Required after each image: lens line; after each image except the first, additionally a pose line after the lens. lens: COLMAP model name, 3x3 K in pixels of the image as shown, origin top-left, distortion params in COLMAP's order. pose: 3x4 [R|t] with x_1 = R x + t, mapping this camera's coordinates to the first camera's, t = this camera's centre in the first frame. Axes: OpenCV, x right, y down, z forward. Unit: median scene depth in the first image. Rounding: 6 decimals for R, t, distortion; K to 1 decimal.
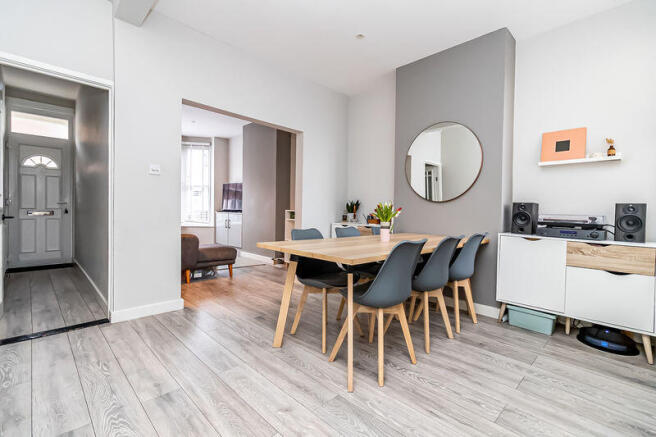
lens RADIAL K [[300.1, 0, 330.3], [0, 300.1, 214.3], [0, 0, 1]] dist [-0.001679, -0.000131]
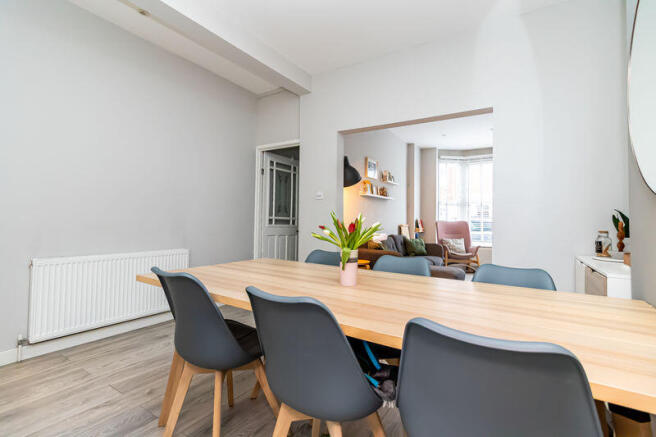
lens RADIAL K [[300.1, 0, 329.9], [0, 300.1, 215.2], [0, 0, 1]] dist [-0.001679, -0.000131]
pose [[0.183289, -0.029119, -0.982628, 0.984511], [-0.026730, 0.999044, -0.034591, -0.038765], [0.982696, 0.032606, 0.182336, 1.205450]]
